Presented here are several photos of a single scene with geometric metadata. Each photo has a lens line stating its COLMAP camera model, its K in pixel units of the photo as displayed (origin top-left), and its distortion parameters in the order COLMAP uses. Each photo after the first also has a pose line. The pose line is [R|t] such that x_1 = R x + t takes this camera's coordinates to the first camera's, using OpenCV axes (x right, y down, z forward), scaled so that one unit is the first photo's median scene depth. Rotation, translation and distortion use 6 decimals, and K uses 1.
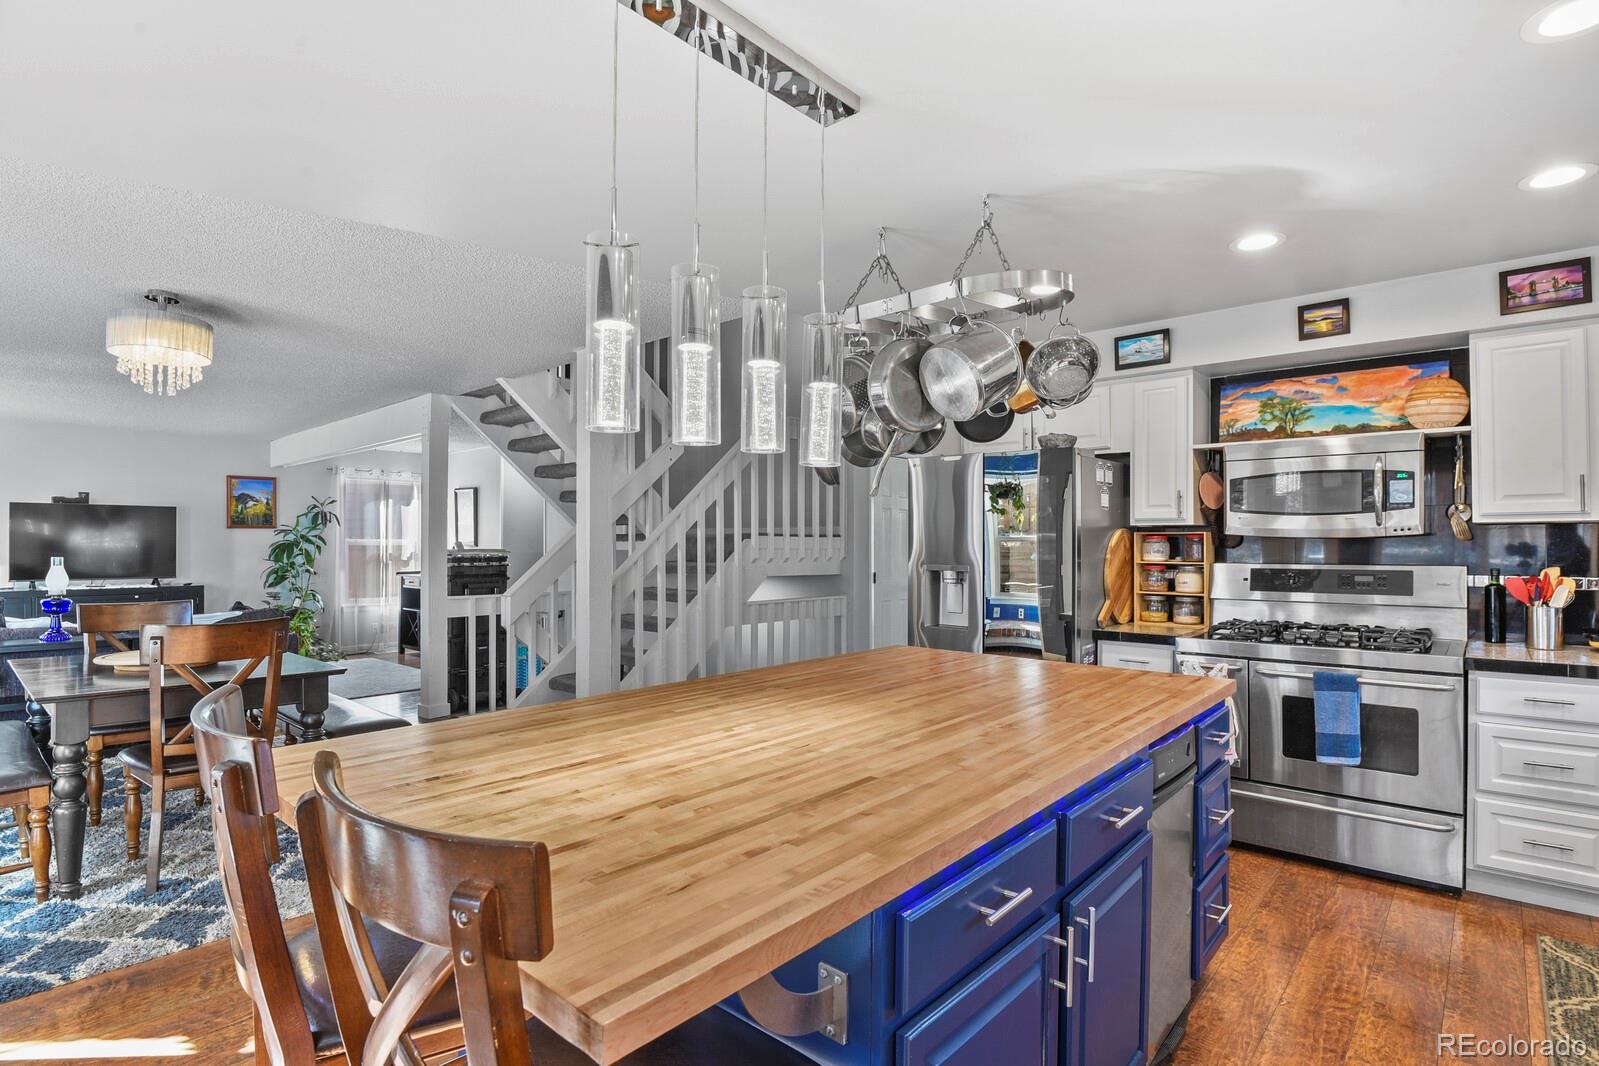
lens RADIAL K [[782.8, 0, 800.9], [0, 782.8, 538.4], [0, 0, 1]] dist [-0.024135, -0.000583]
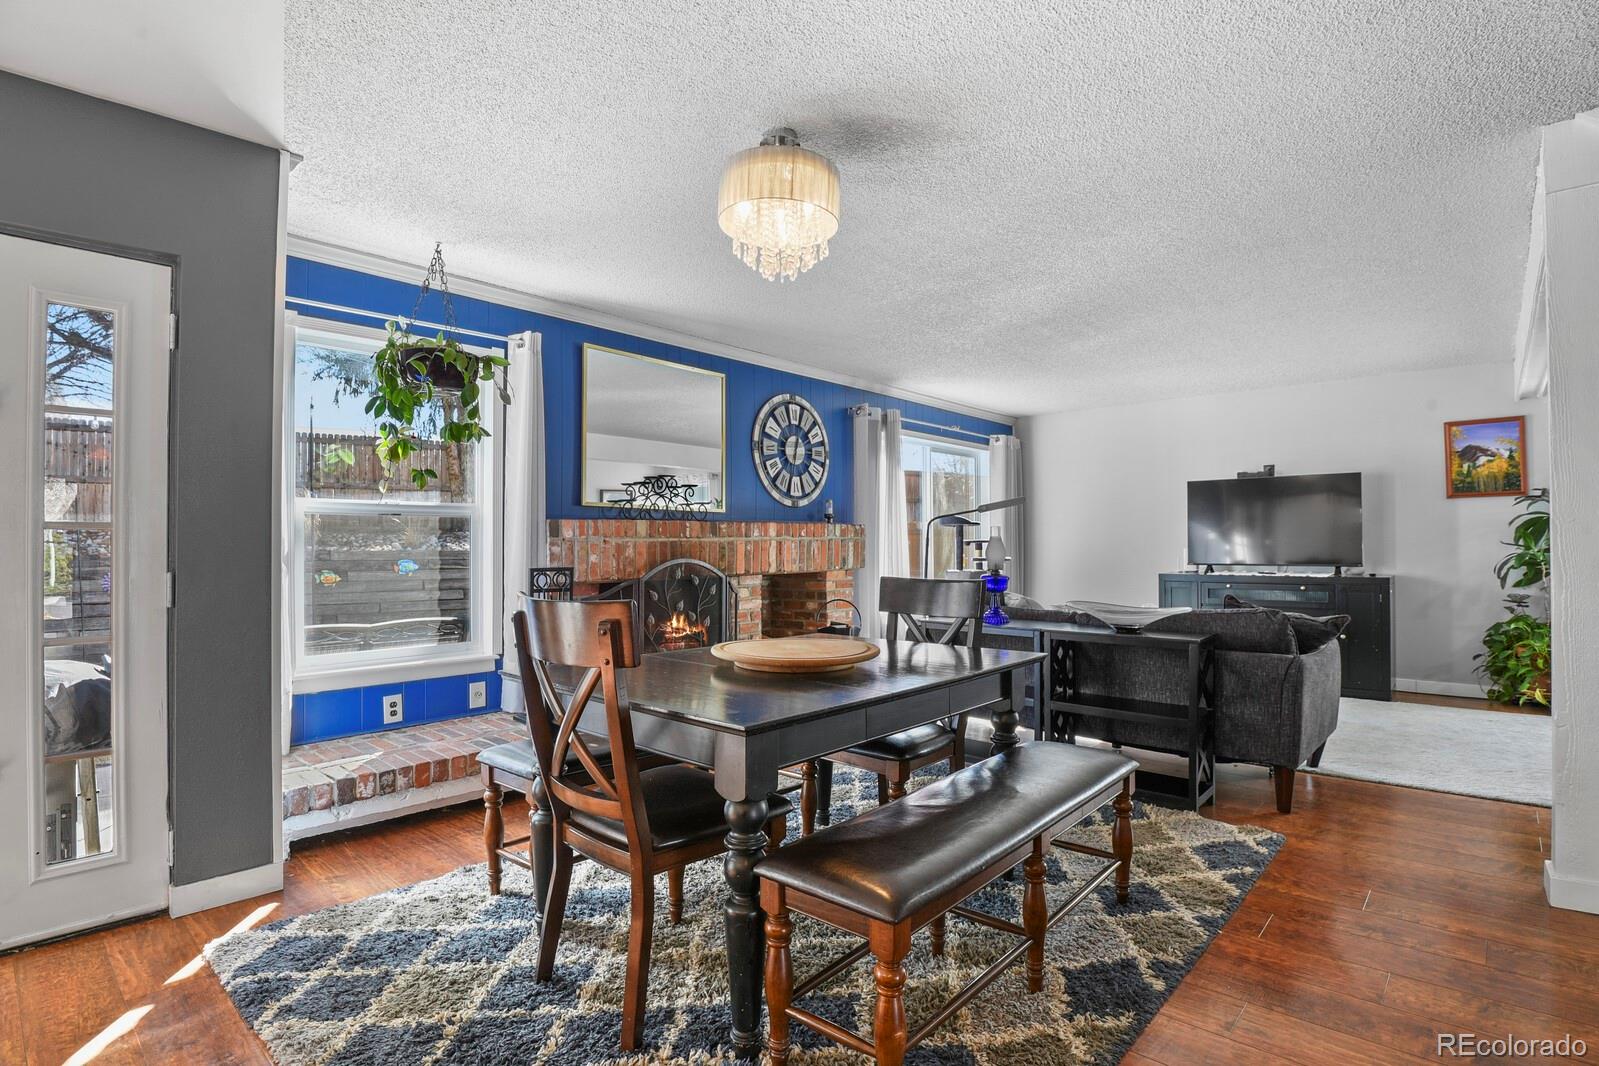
lens RADIAL K [[782.8, 0, 800.9], [0, 782.8, 538.4], [0, 0, 1]] dist [-0.024135, -0.000583]
pose [[-0.006600, -0.011870, -0.999908, -0.051783], [0.010246, 0.999876, -0.011937, 0.026999], [0.999926, -0.010323, -0.006478, 0.455898]]
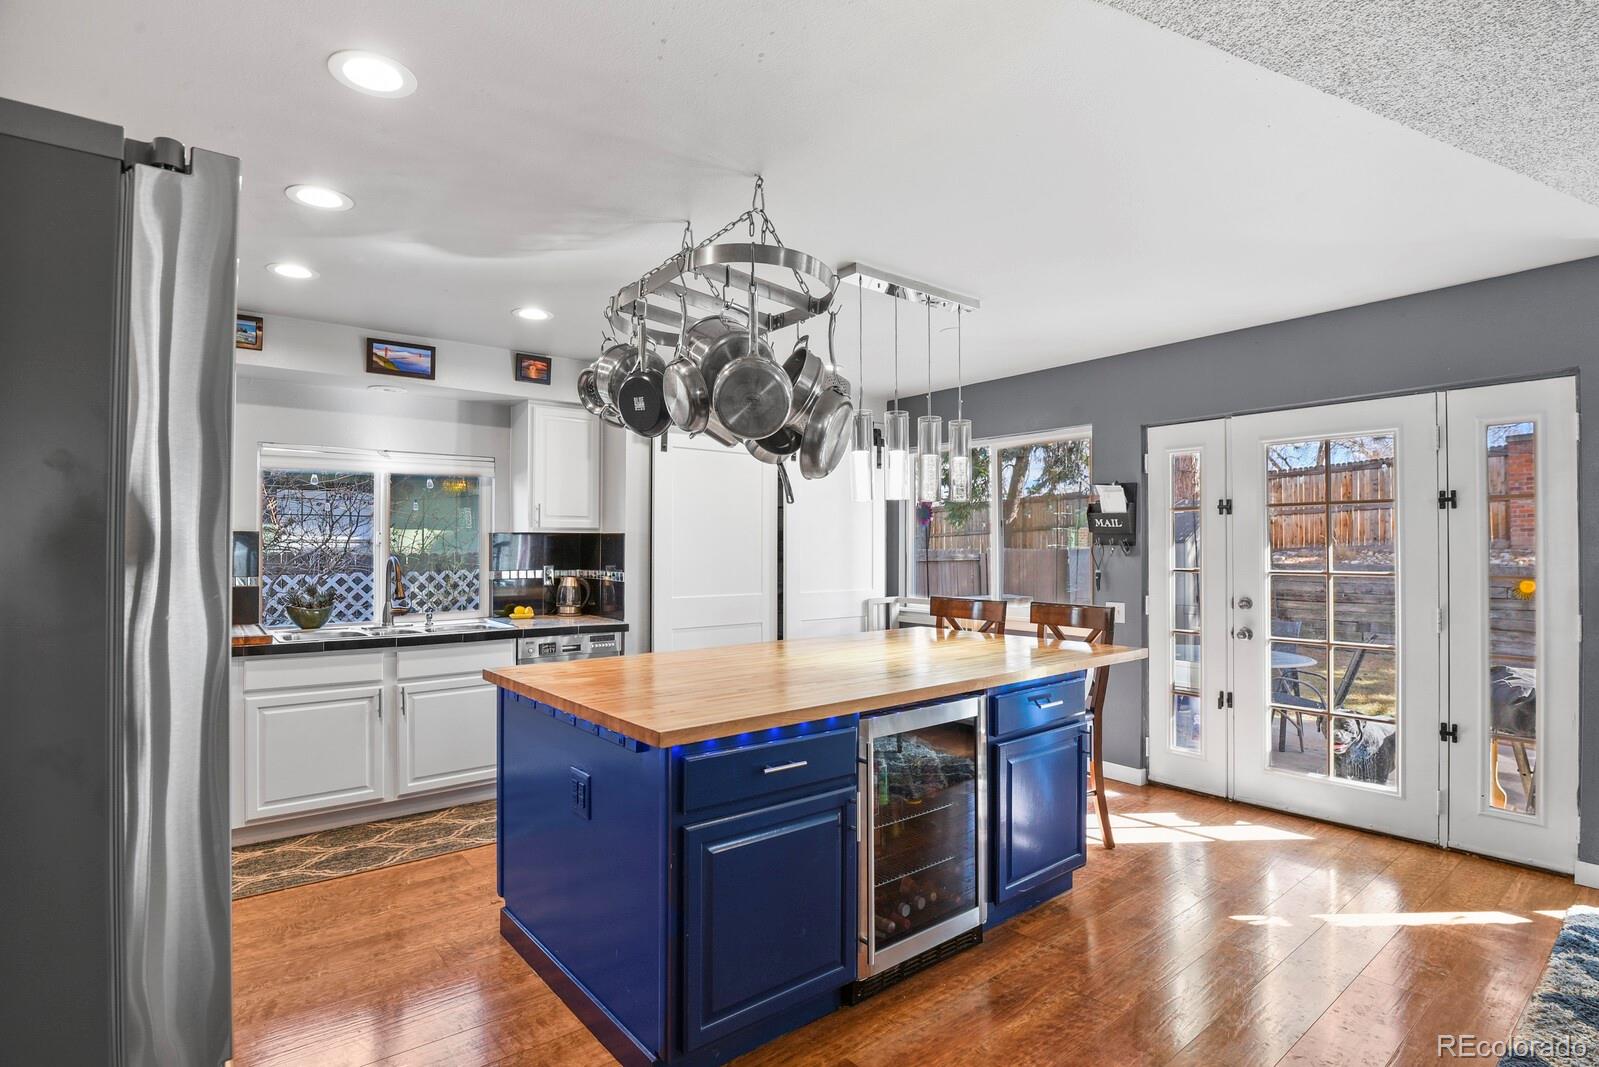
lens RADIAL K [[782.8, 0, 800.9], [0, 782.8, 538.9], [0, 0, 1]] dist [-0.024135, -0.000583]
pose [[-0.987862, 0.000923, 0.155334, -0.025867], [-0.001788, 0.999849, -0.017311, 0.003484], [-0.155327, -0.017379, -0.987710, 0.646653]]
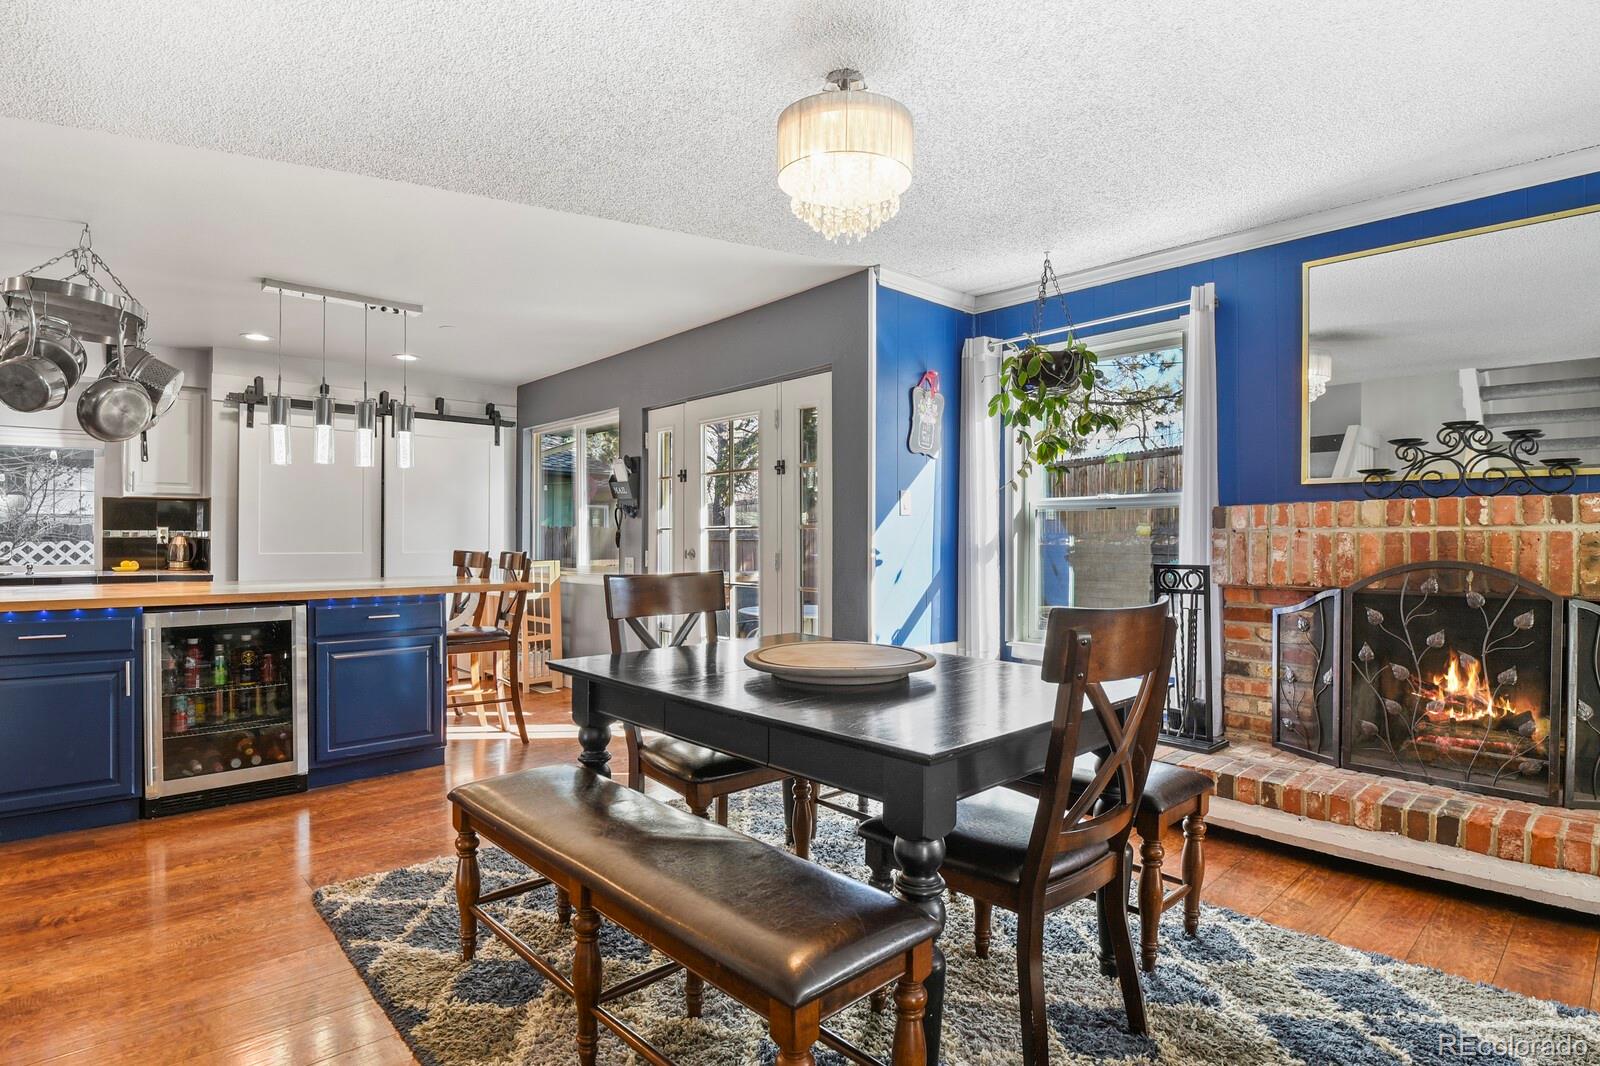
lens RADIAL K [[815.2, 0, 800.0], [0, 815.2, 533.0], [0, 0, 1]] dist [-0.028067, -0.000458]
pose [[-0.996011, -0.003460, 0.089166, -0.378333], [-0.004833, 0.999873, -0.015192, 0.028643], [-0.089102, -0.015562, -0.995901, 0.740753]]
